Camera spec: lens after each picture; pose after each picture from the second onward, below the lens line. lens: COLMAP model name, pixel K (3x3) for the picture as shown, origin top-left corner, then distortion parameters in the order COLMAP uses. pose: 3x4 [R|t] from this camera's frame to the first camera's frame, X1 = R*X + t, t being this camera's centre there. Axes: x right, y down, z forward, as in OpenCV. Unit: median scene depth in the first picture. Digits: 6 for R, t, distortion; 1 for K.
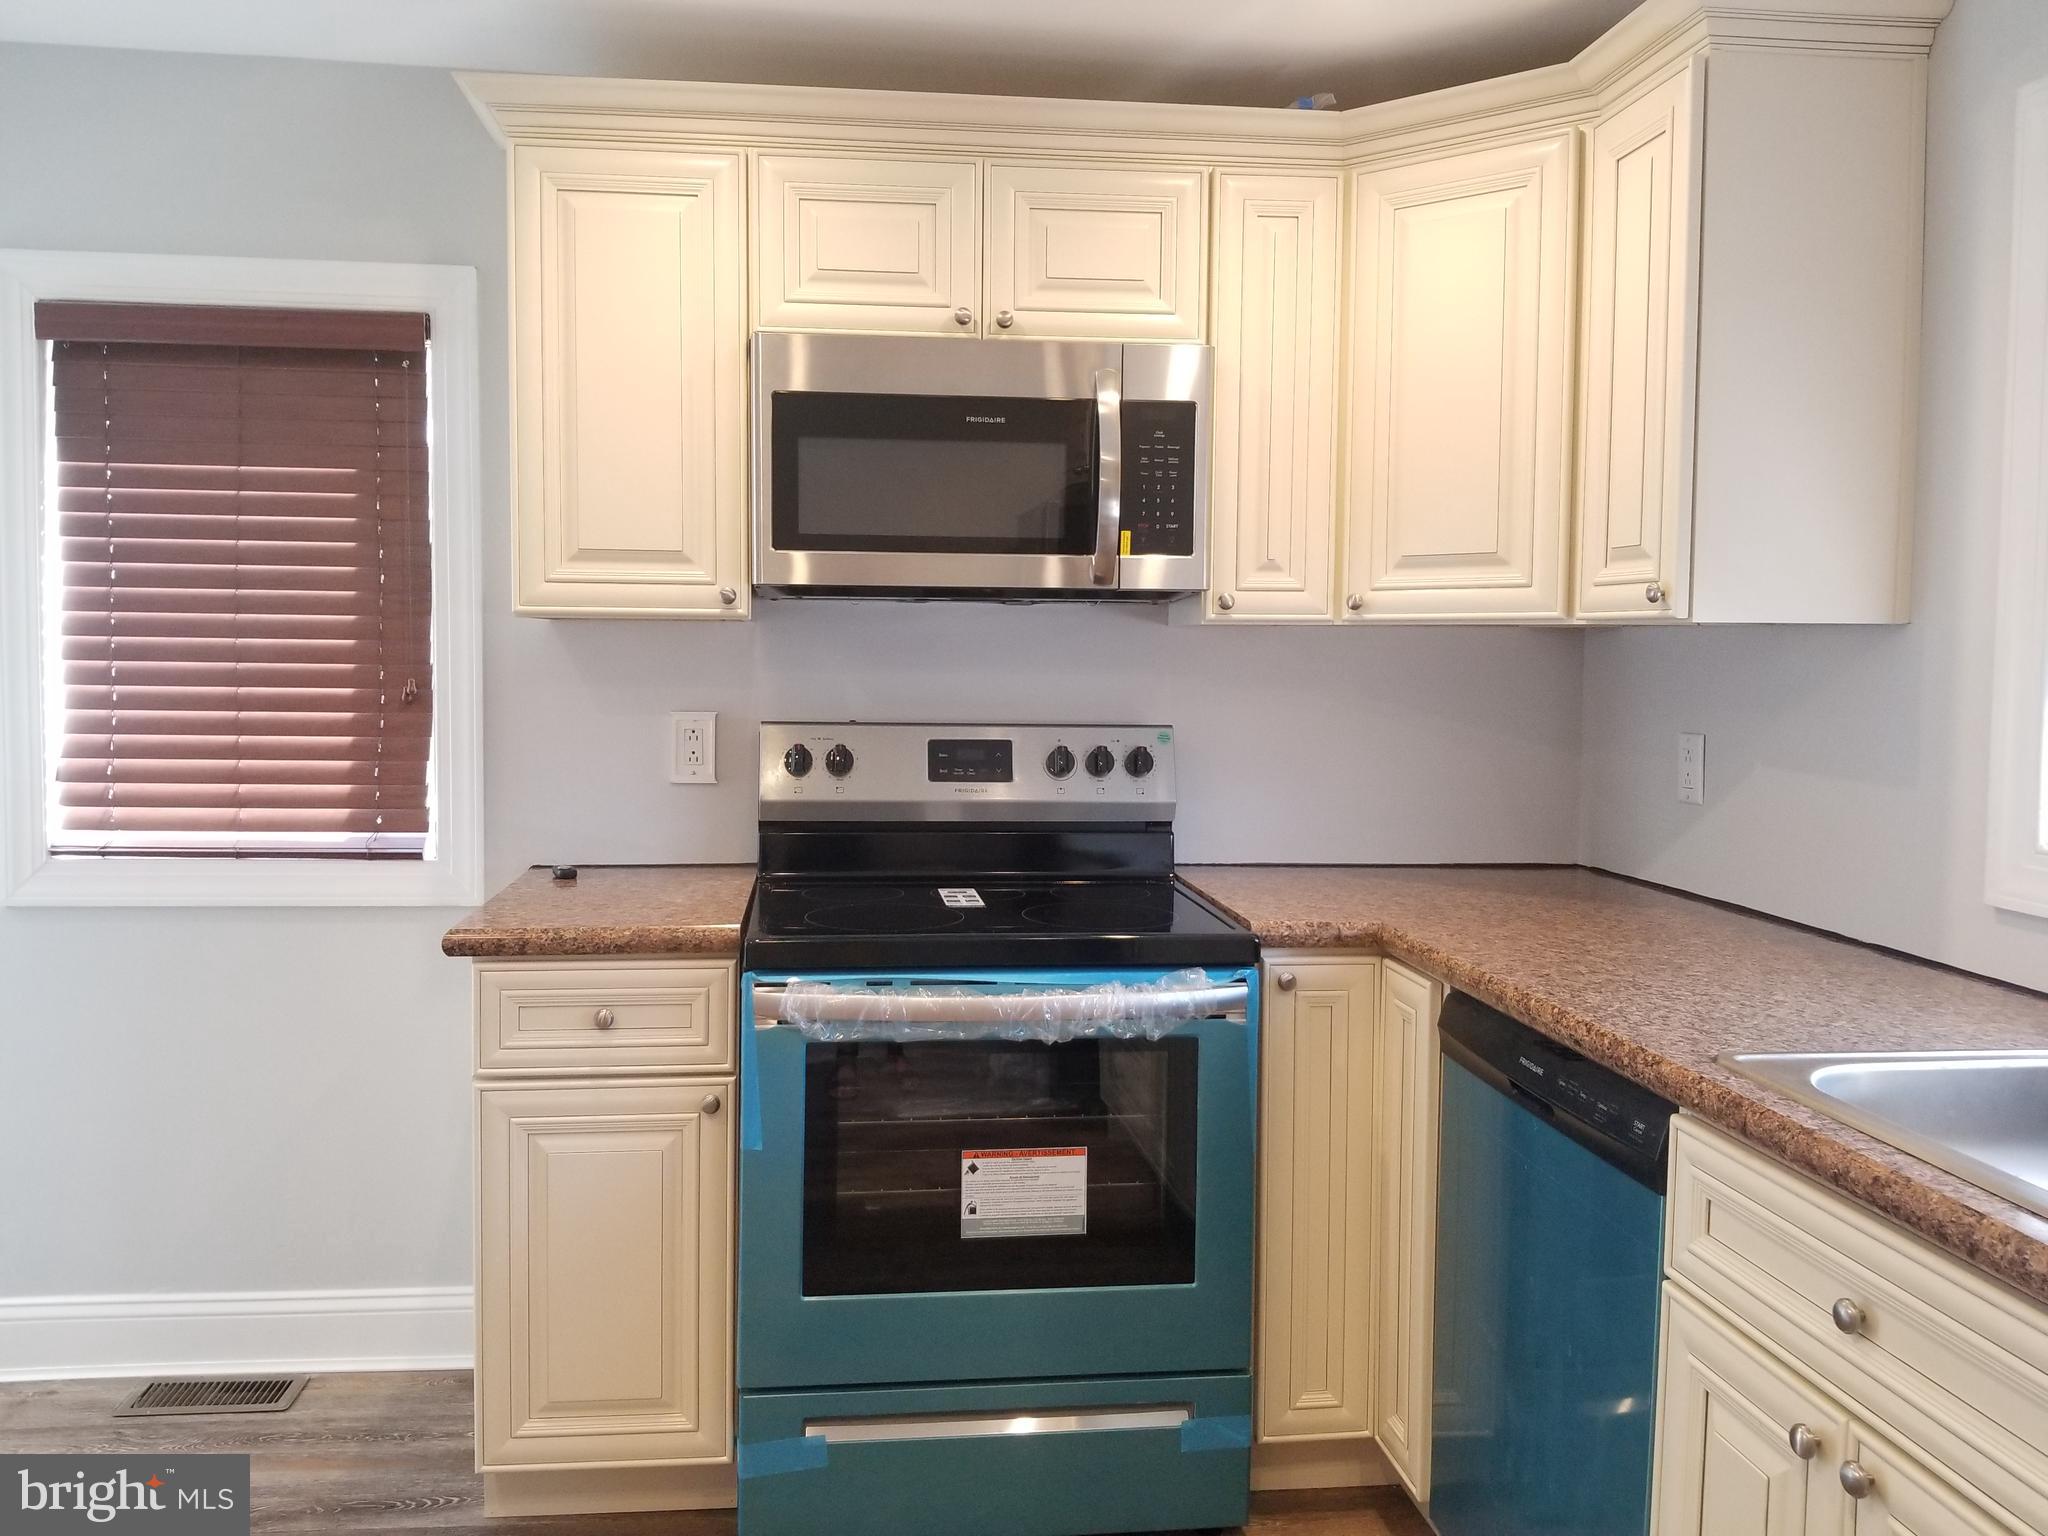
lens RADIAL K [[1608.8, 0, 996.1], [0, 1608.8, 733.4], [0, 0, 1]] dist [0.072545, -0.116871]
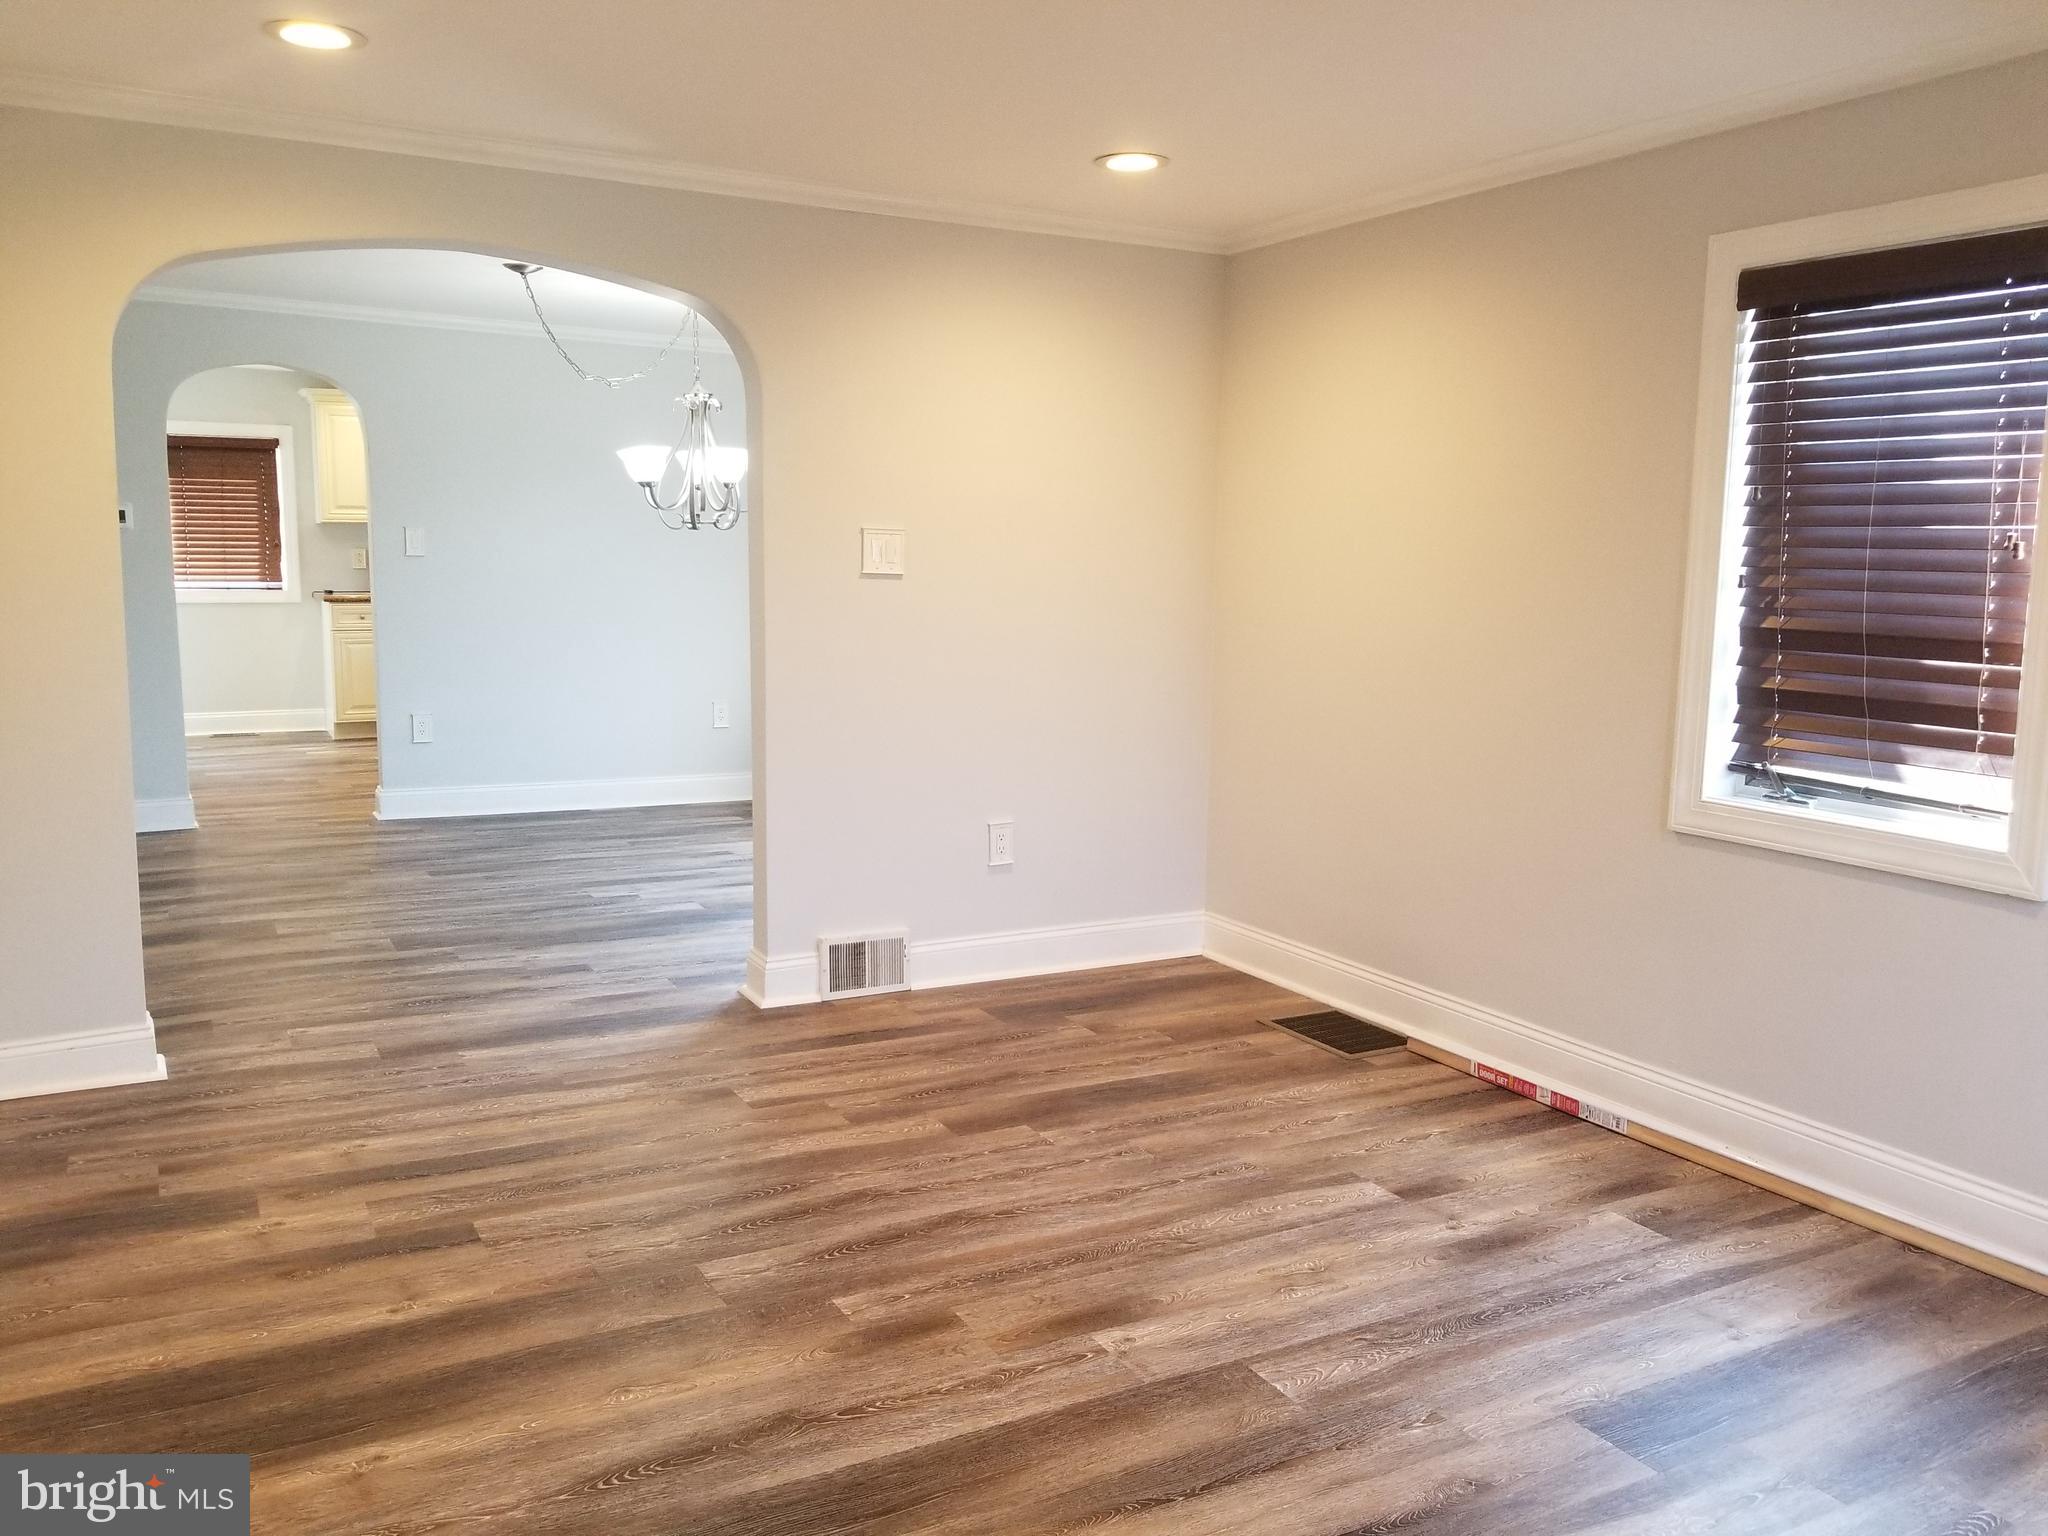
lens RADIAL K [[1608.8, 0, 959.8], [0, 1608.8, 754.1], [0, 0, 1]] dist [0.072545, -0.116871]
pose [[0.932556, -0.052310, 0.357216, -0.285769], [0.021550, 0.995748, 0.089558, 0.167981], [-0.360382, -0.075820, 0.929718, -3.283839]]
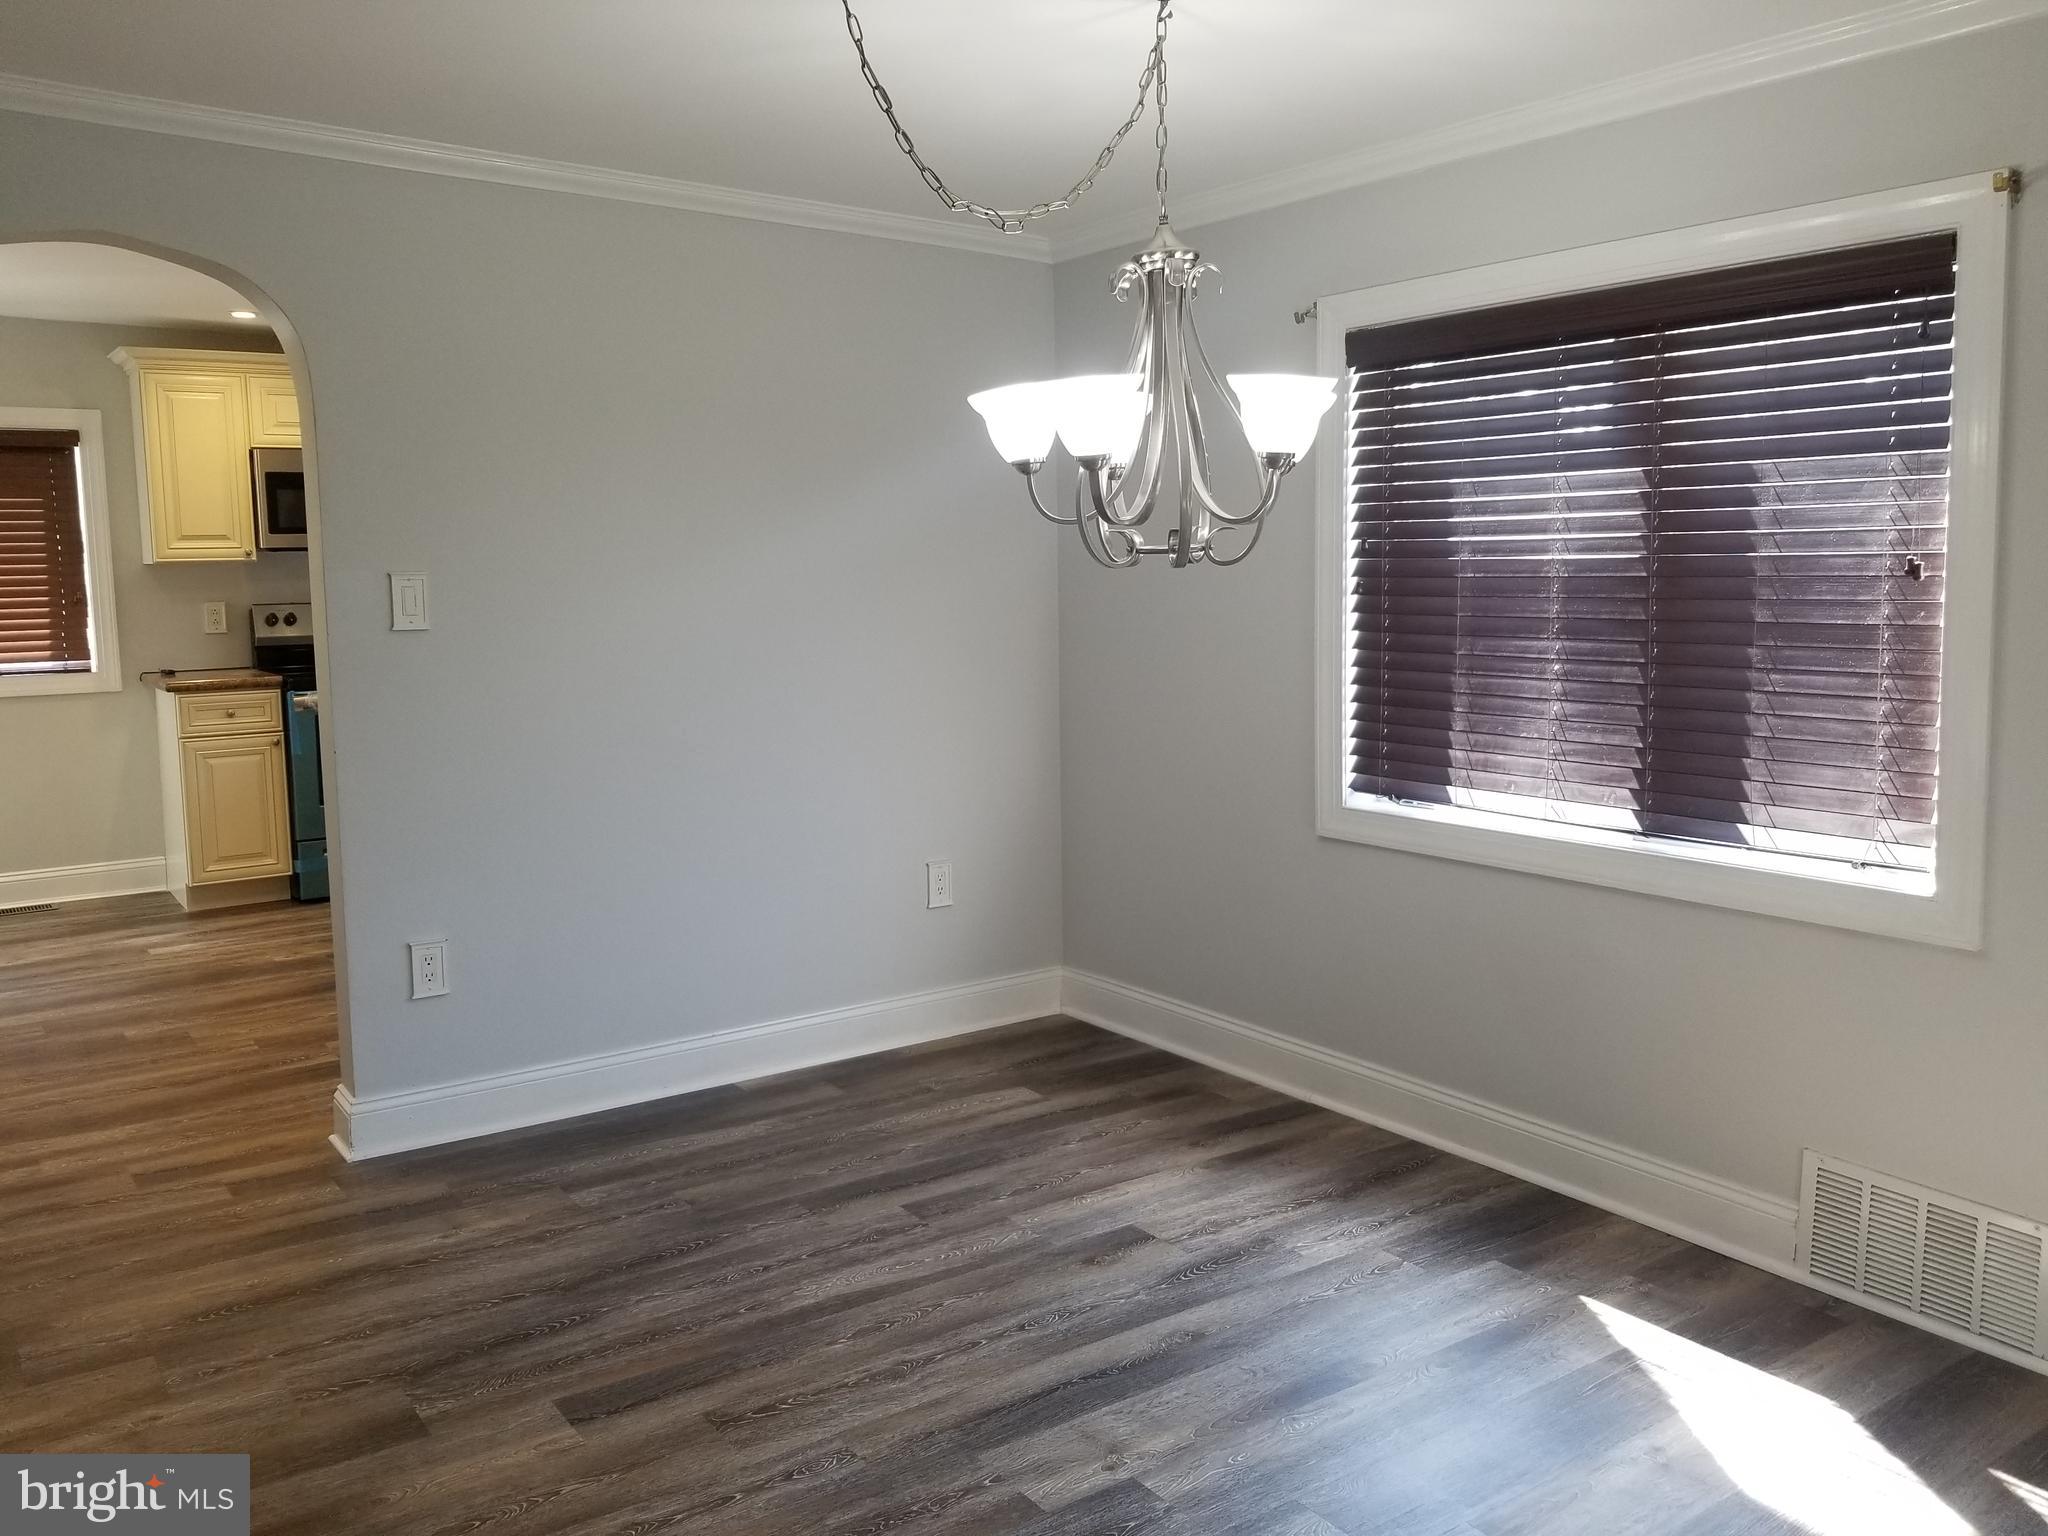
lens RADIAL K [[1608.8, 0, 1003.0], [0, 1608.8, 719.1], [0, 0, 1]] dist [0.072545, -0.116871]
pose [[0.870593, -0.077685, 0.485832, -0.391418], [0.052030, 0.996456, 0.066098, 0.065949], [-0.489245, -0.032267, 0.871549, -1.775886]]
